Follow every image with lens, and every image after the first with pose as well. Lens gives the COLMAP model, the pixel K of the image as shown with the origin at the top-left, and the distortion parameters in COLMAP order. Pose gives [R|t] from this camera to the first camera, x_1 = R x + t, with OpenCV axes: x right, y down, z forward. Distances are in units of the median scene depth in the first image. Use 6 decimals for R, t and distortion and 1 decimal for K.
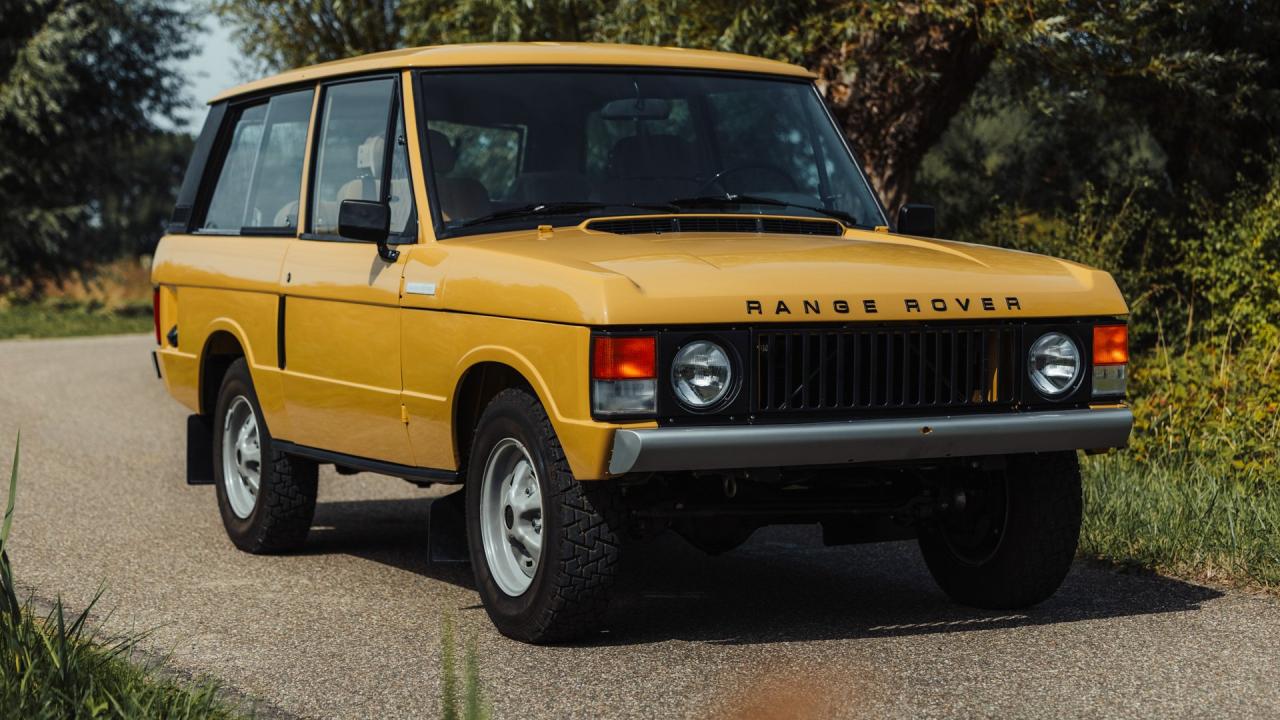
lens RADIAL K [[3417.6, 0, 640.0], [0, 3417.6, 360.0], [0, 0, 1]] dist [0.045211, -0.972085]
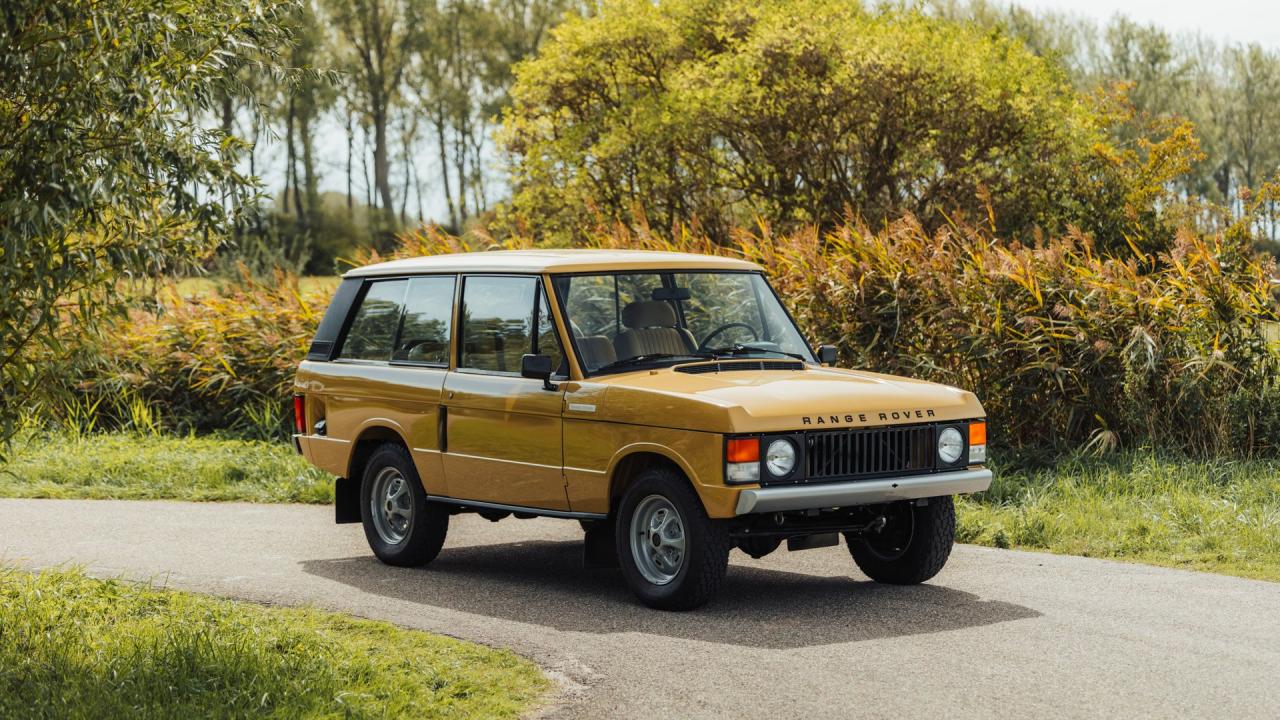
lens RADIAL K [[3417.6, 0, 640.0], [0, 3417.6, 360.0], [0, 0, 1]] dist [0.045211, -0.972085]
pose [[0.984403, -0.016384, 0.175162, -0.356926], [0.016560, 0.999863, 0.000456, -0.047969], [-0.175146, 0.002452, 0.984539, -0.745528]]
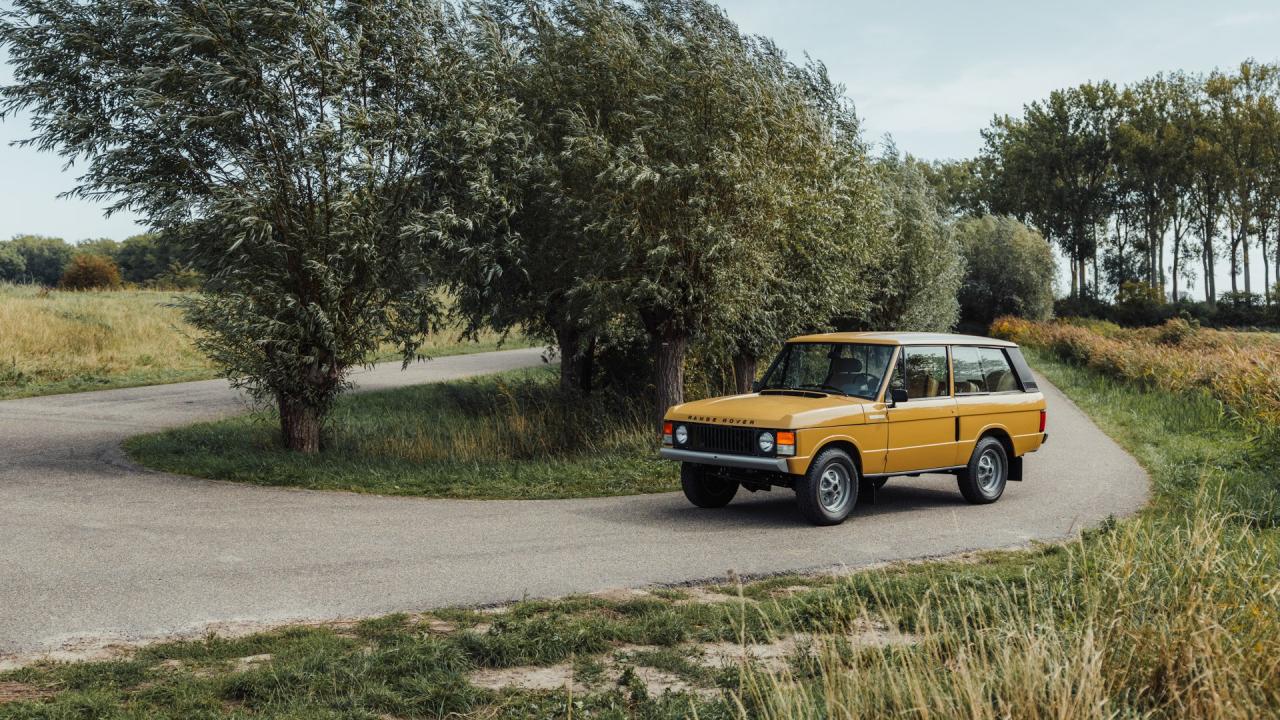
lens RADIAL K [[3417.6, 0, 640.0], [0, 3417.6, 360.0], [0, 0, 1]] dist [0.045211, -0.972085]
pose [[0.192557, 0.048929, -0.980065, 3.301003], [-0.053501, 0.997794, 0.039302, -0.199820], [0.979826, 0.044866, 0.194750, 0.256058]]
